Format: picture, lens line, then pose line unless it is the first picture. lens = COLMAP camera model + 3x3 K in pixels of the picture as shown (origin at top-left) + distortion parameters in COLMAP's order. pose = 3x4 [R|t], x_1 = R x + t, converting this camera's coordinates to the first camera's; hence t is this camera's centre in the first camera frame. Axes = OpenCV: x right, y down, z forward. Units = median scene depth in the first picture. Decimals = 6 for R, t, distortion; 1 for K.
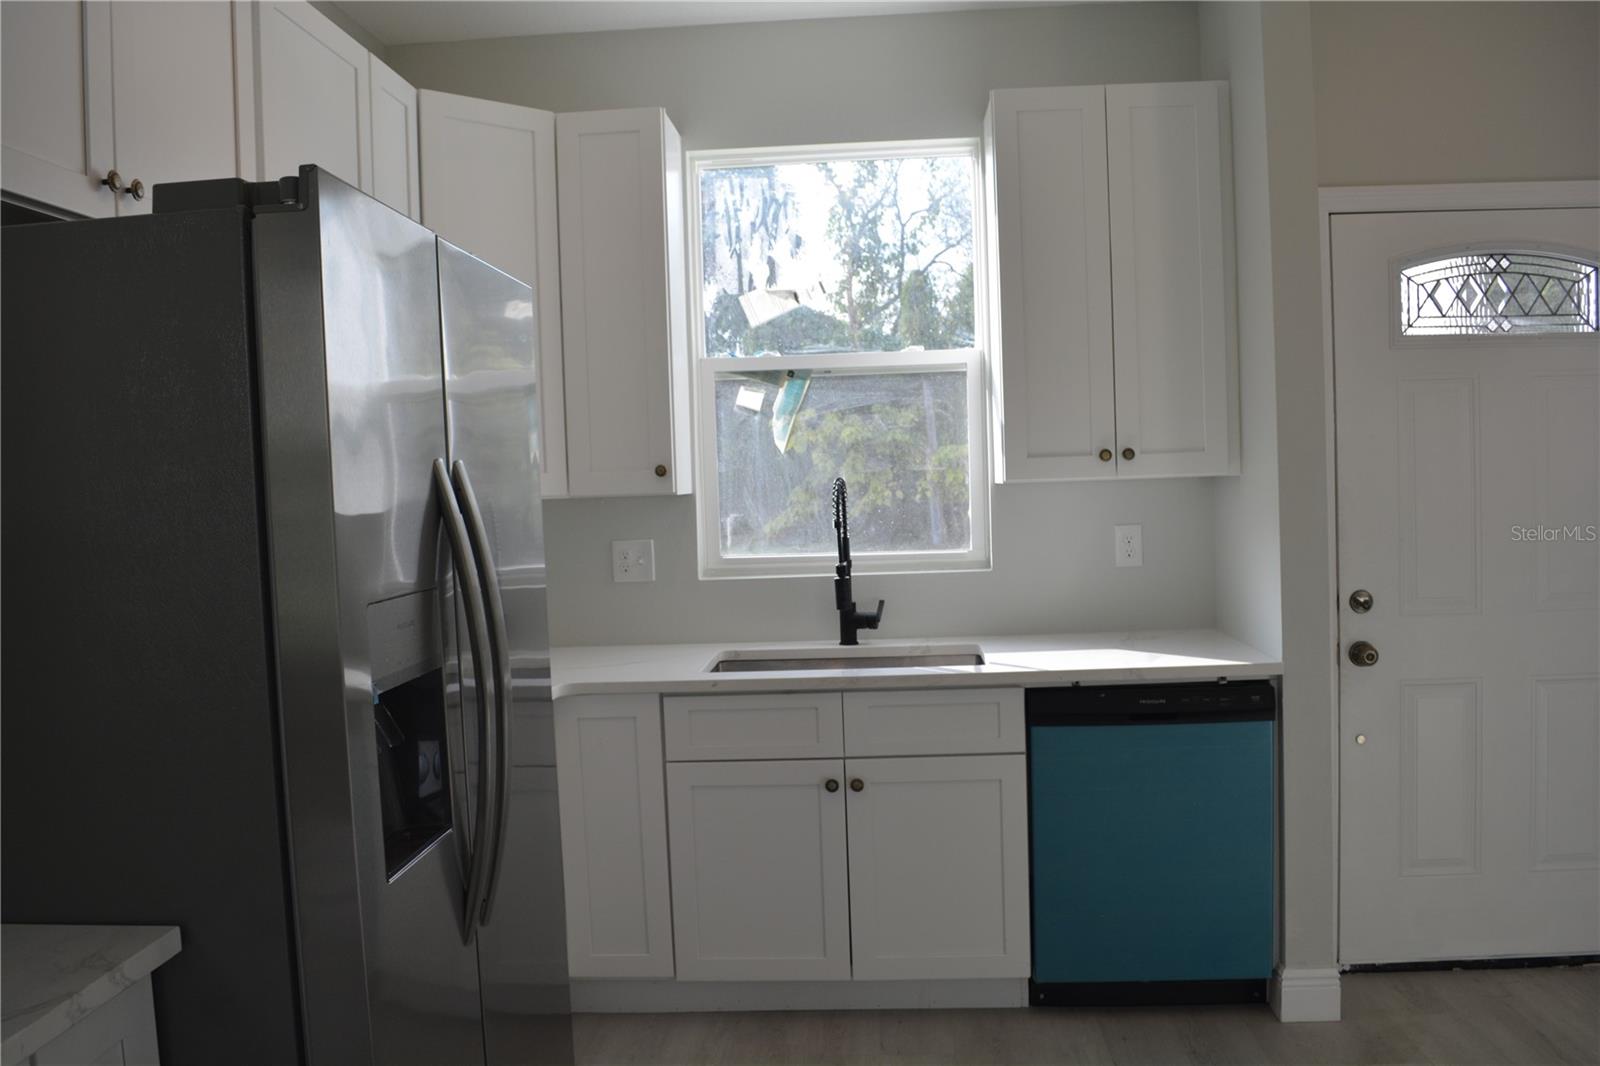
lens RADIAL K [[1266.3, 0, 793.7], [0, 1266.3, 539.1], [0, 0, 1]] dist [-0.083322, 0.007511]
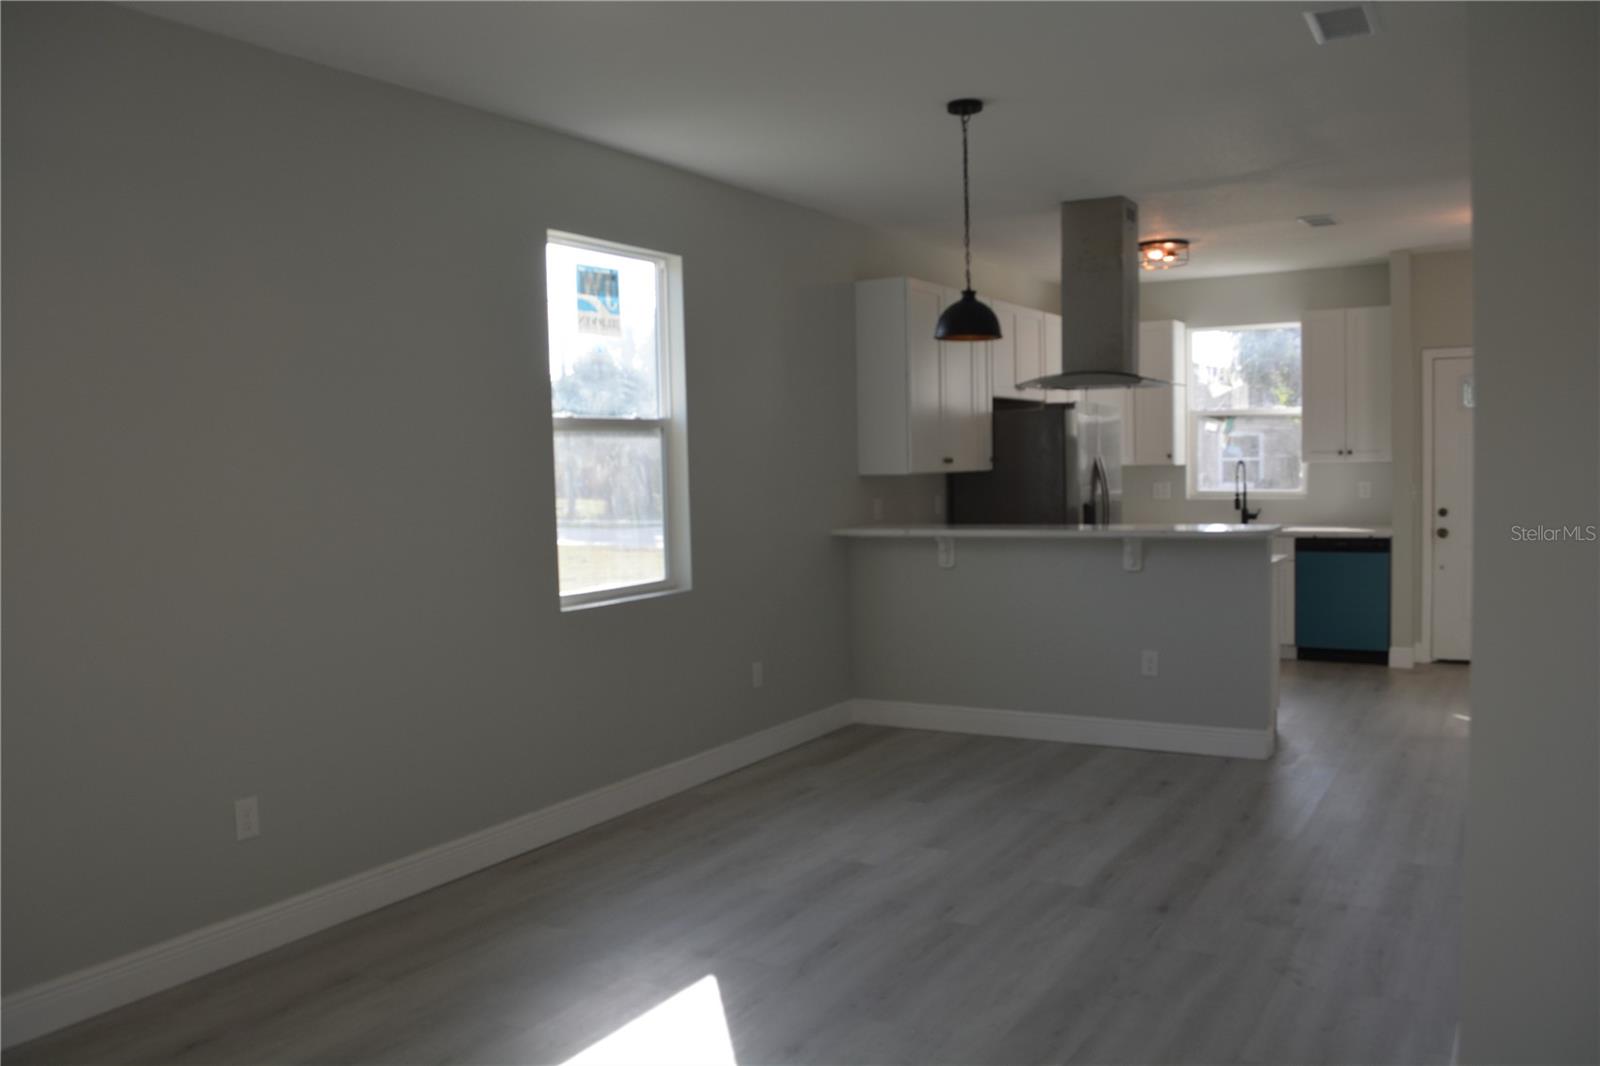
lens RADIAL K [[1266.3, 0, 796.9], [0, 1266.3, 533.3], [0, 0, 1]] dist [-0.083322, 0.007511]
pose [[0.888694, 0.041446, -0.456623, 0.416941], [-0.029798, 0.999021, 0.032682, 0.046546], [0.457531, -0.015438, 0.889060, -1.735400]]
